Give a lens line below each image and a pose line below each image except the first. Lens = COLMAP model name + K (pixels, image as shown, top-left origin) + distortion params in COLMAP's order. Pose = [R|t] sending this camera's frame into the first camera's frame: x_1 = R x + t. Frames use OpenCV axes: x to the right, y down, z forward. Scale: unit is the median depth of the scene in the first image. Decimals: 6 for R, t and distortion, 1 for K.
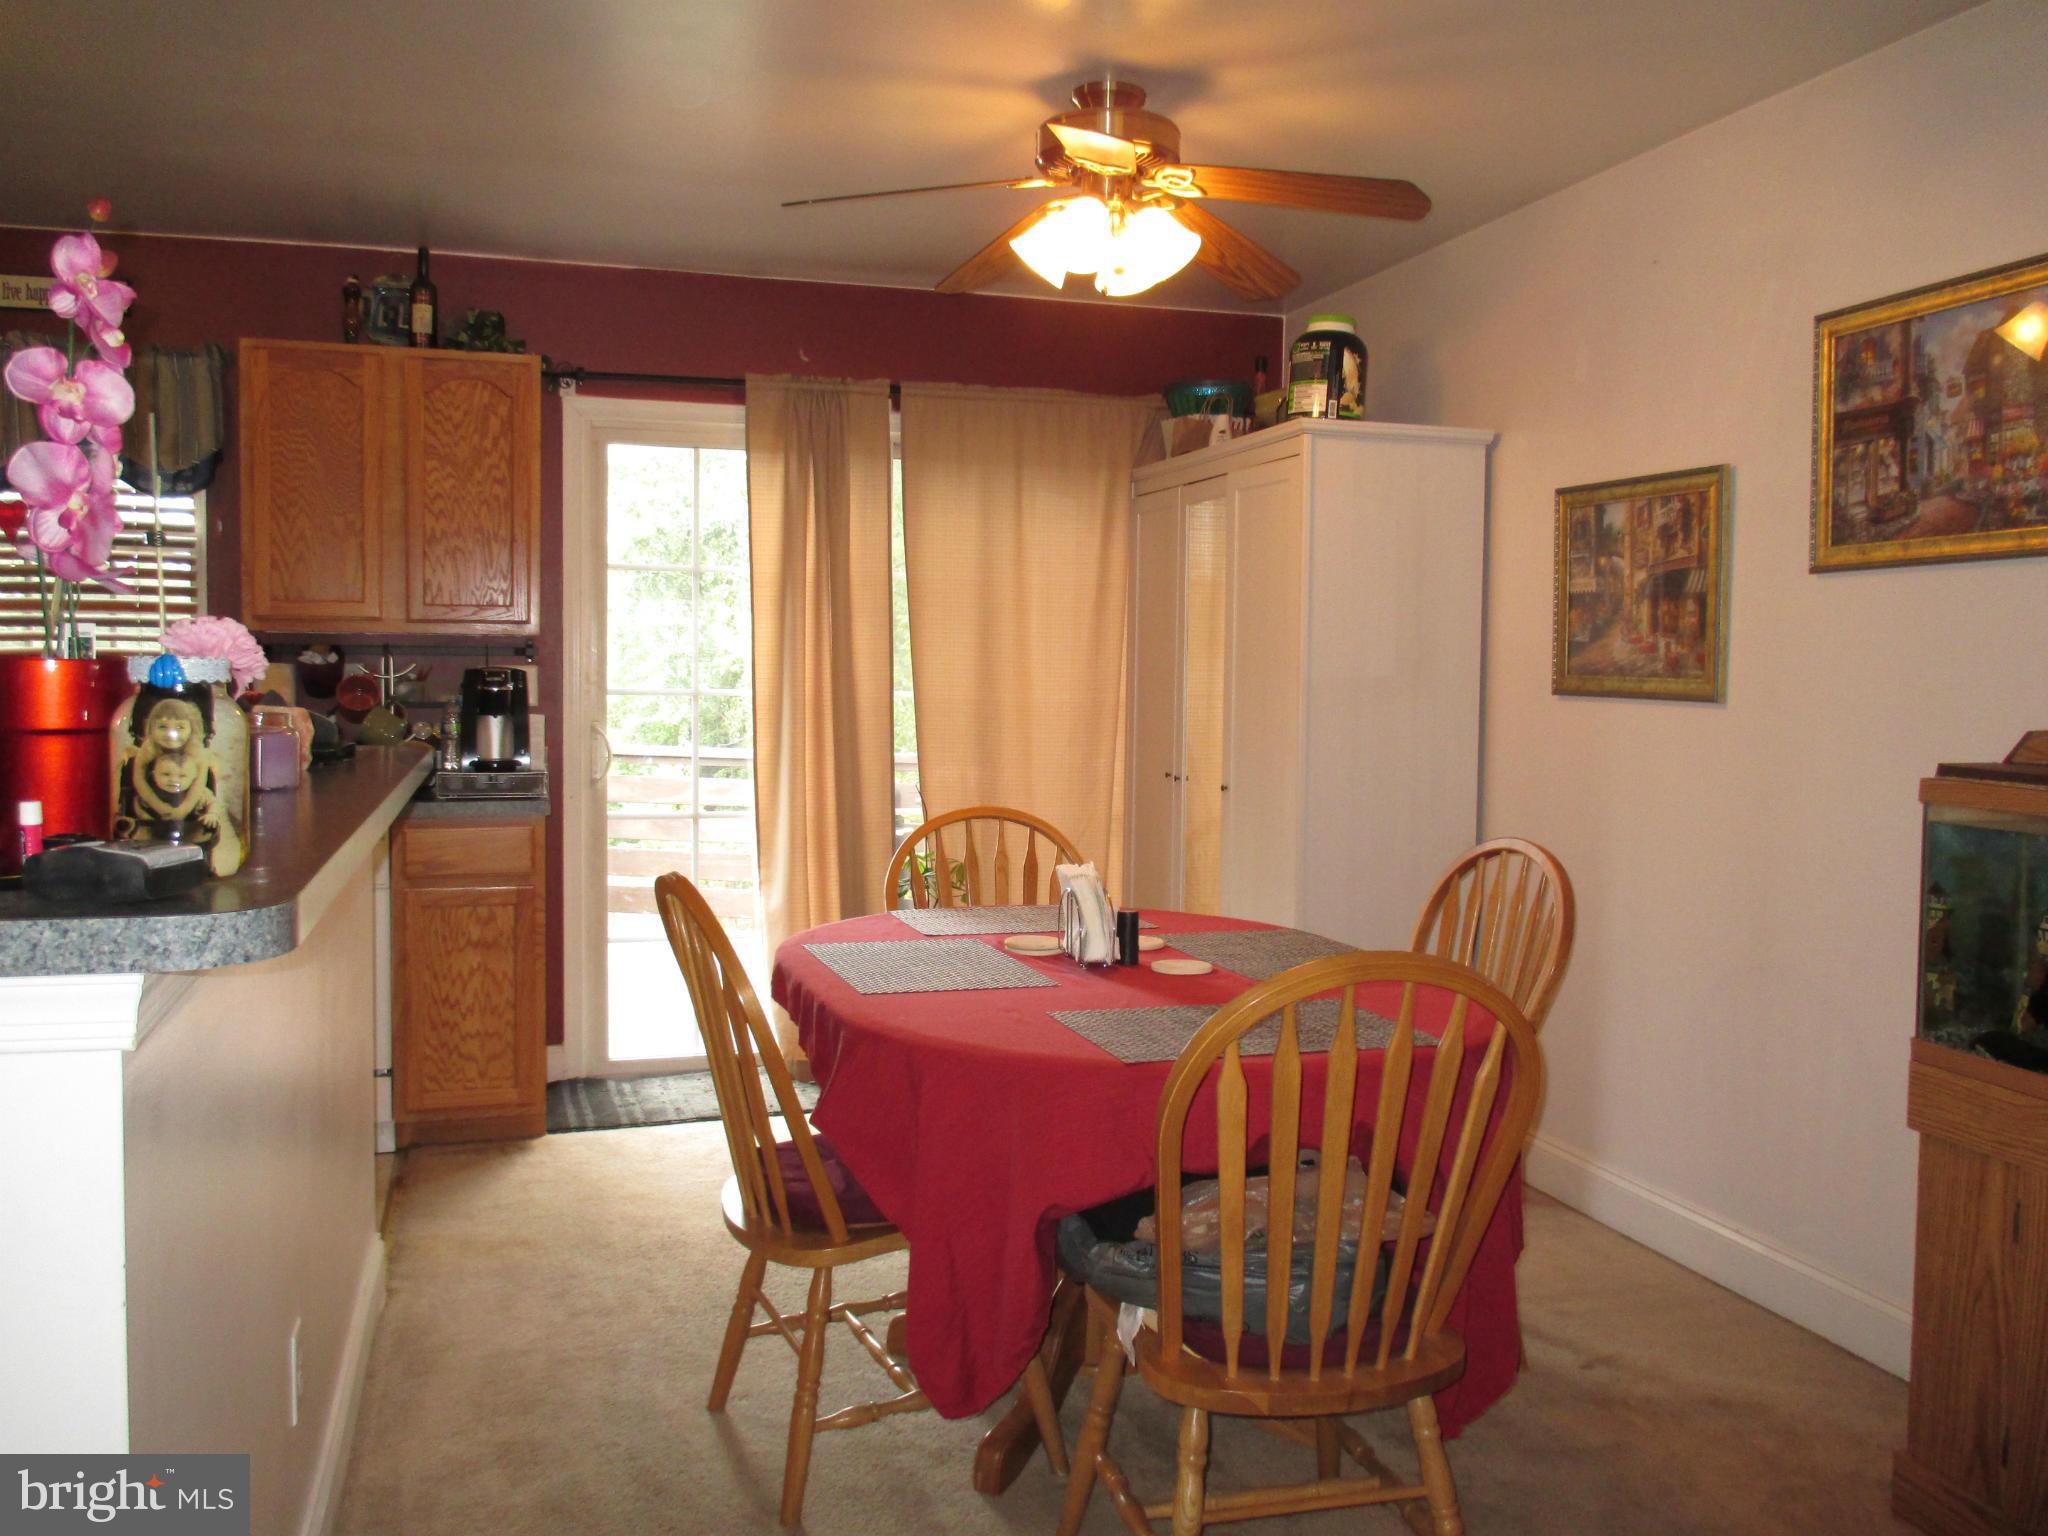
lens RADIAL K [[1693.3, 0, 1024.0], [0, 1693.3, 768.0], [0, 0, 1]] dist [-0.056440, 0.028978]
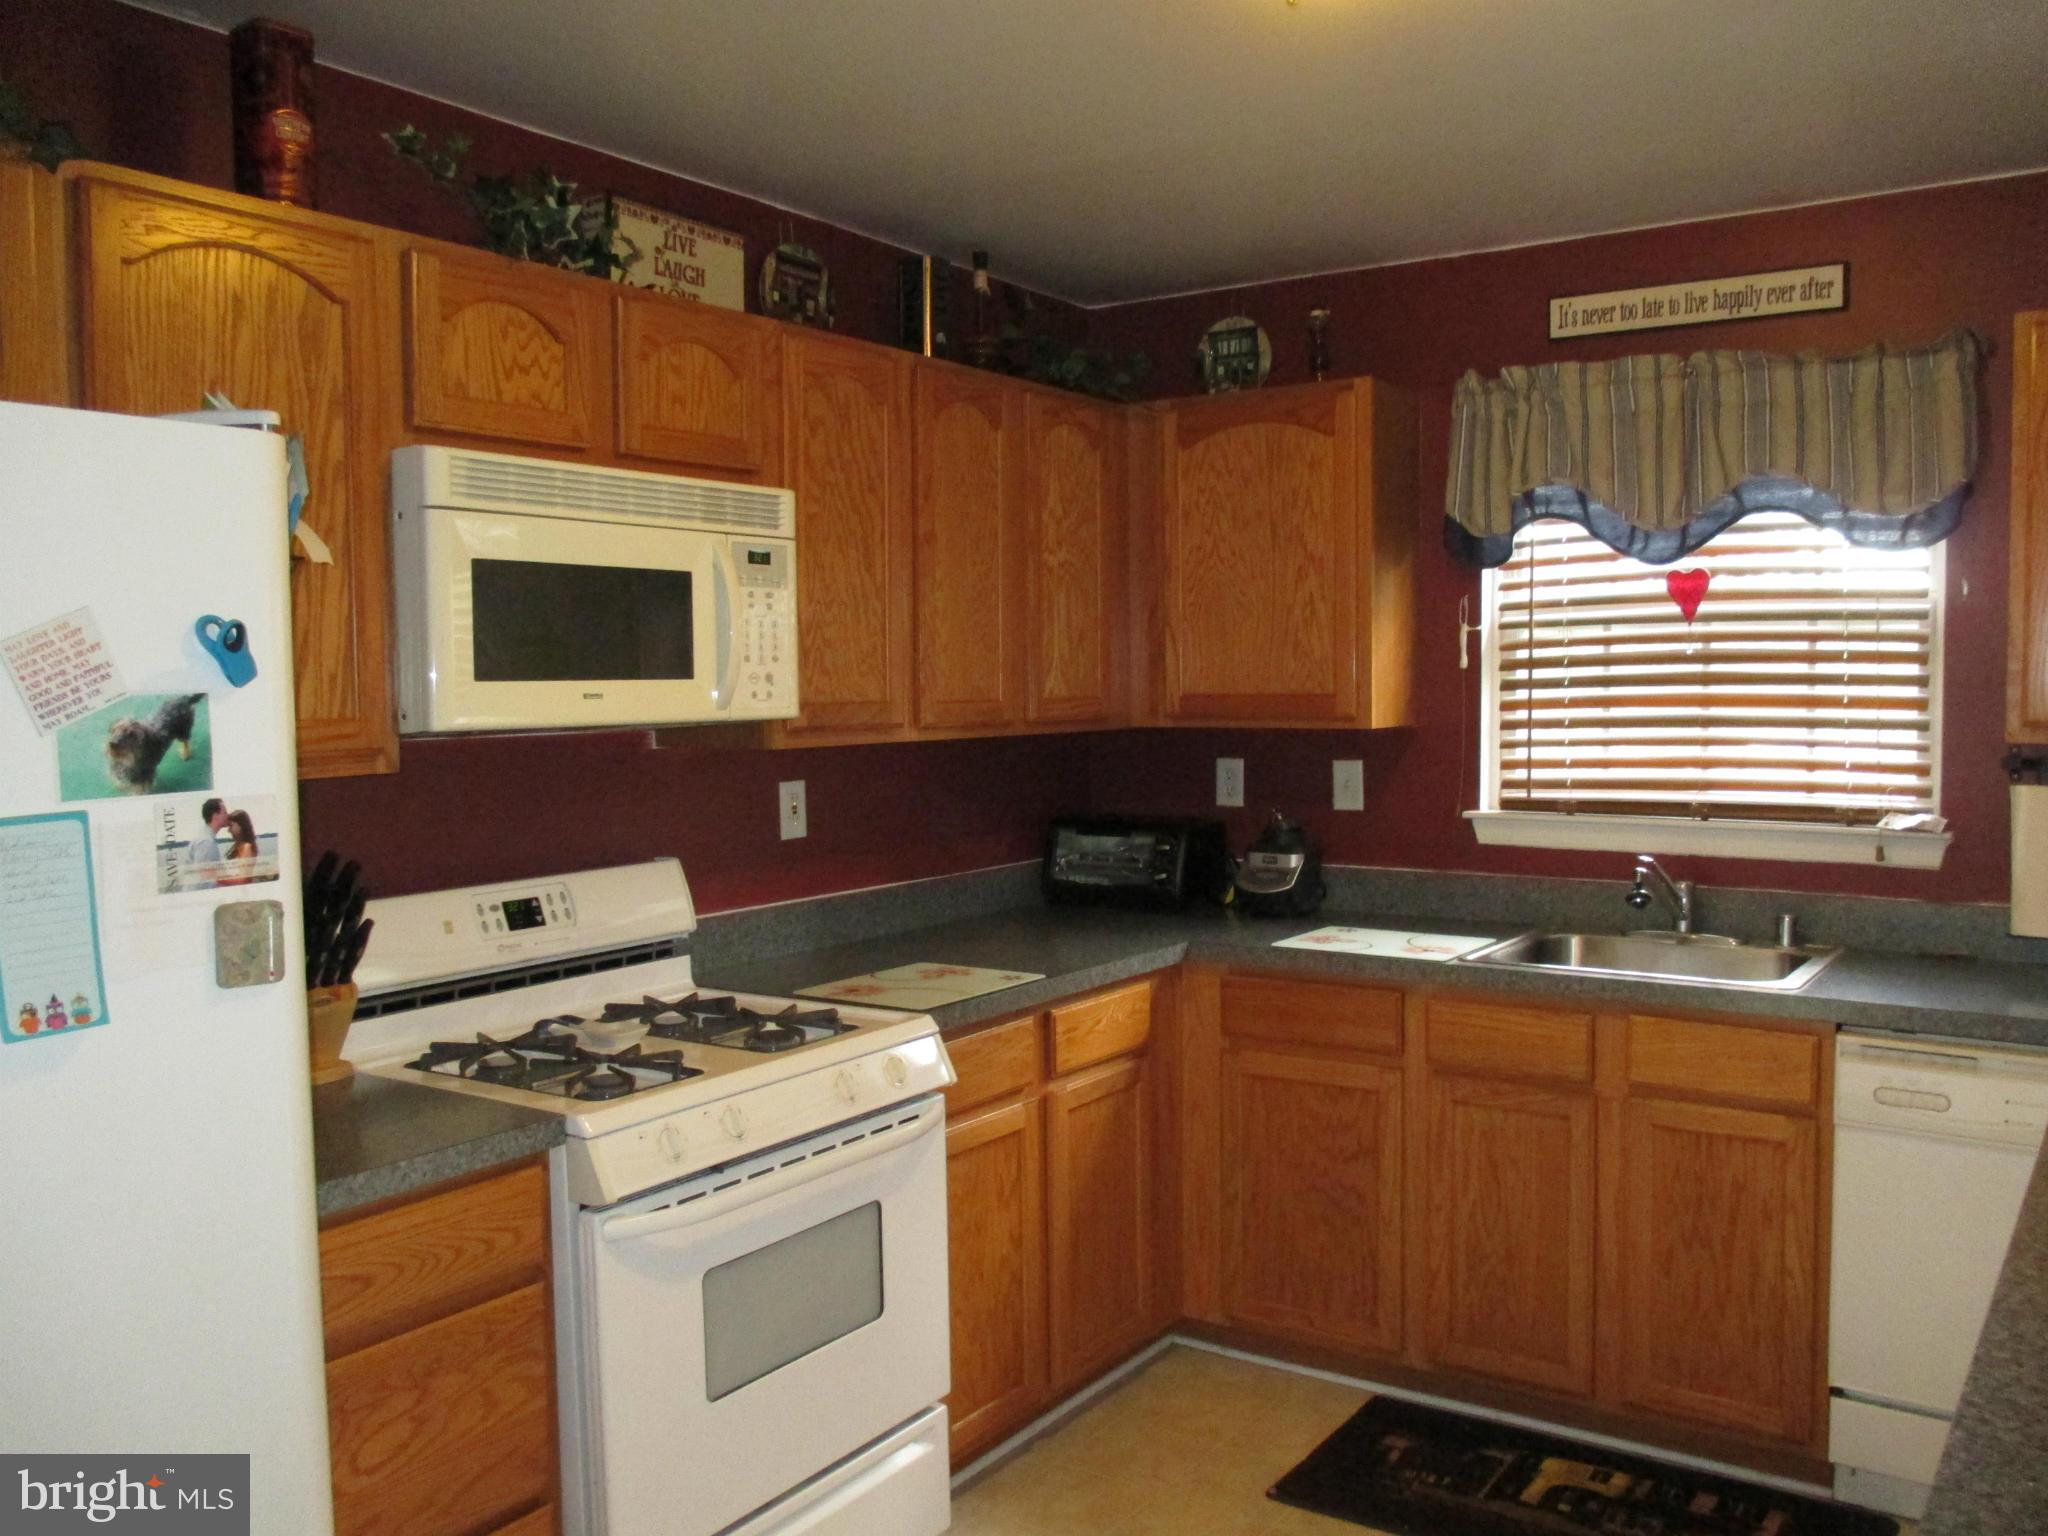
lens RADIAL K [[1693.3, 0, 1024.0], [0, 1693.3, 768.0], [0, 0, 1]] dist [-0.056440, 0.028978]
pose [[0.630573, 0.032618, -0.775444, -0.185673], [-0.037870, 0.999220, 0.011236, -0.061921], [0.775205, 0.022281, 0.631316, 0.251937]]
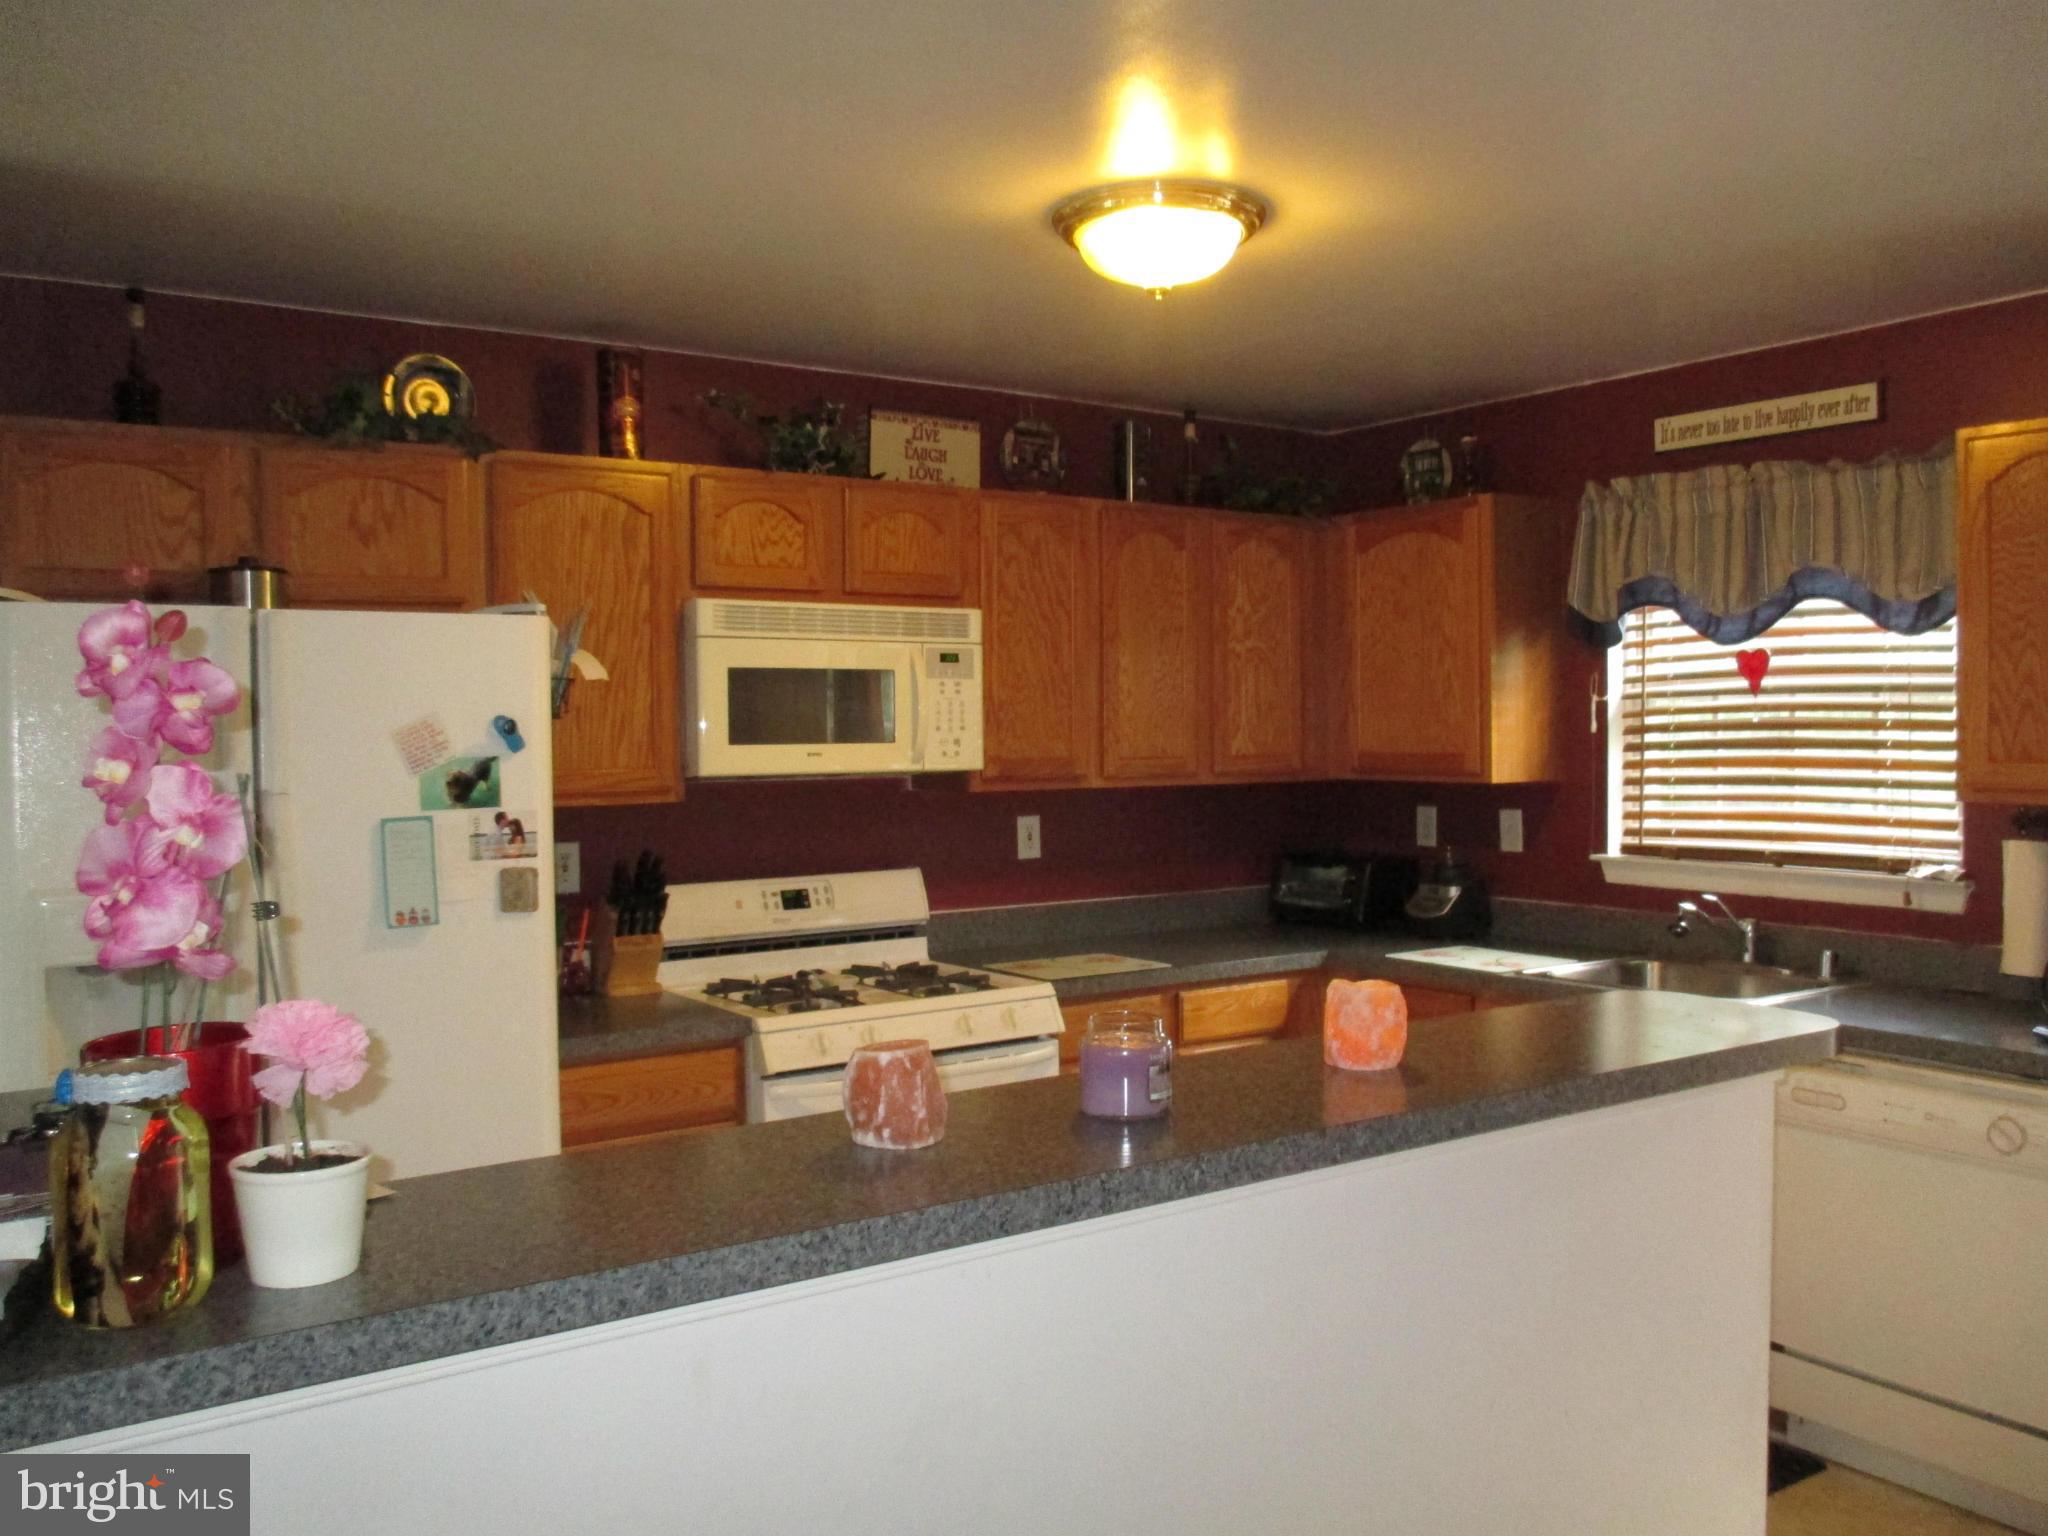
lens RADIAL K [[1693.3, 0, 1024.0], [0, 1693.3, 768.0], [0, 0, 1]] dist [-0.056440, 0.028978]
pose [[0.305847, 0.017826, -0.951914, 0.150115], [-0.051505, 0.998670, 0.002154, -0.075178], [0.950686, 0.048370, 0.306359, 0.337281]]
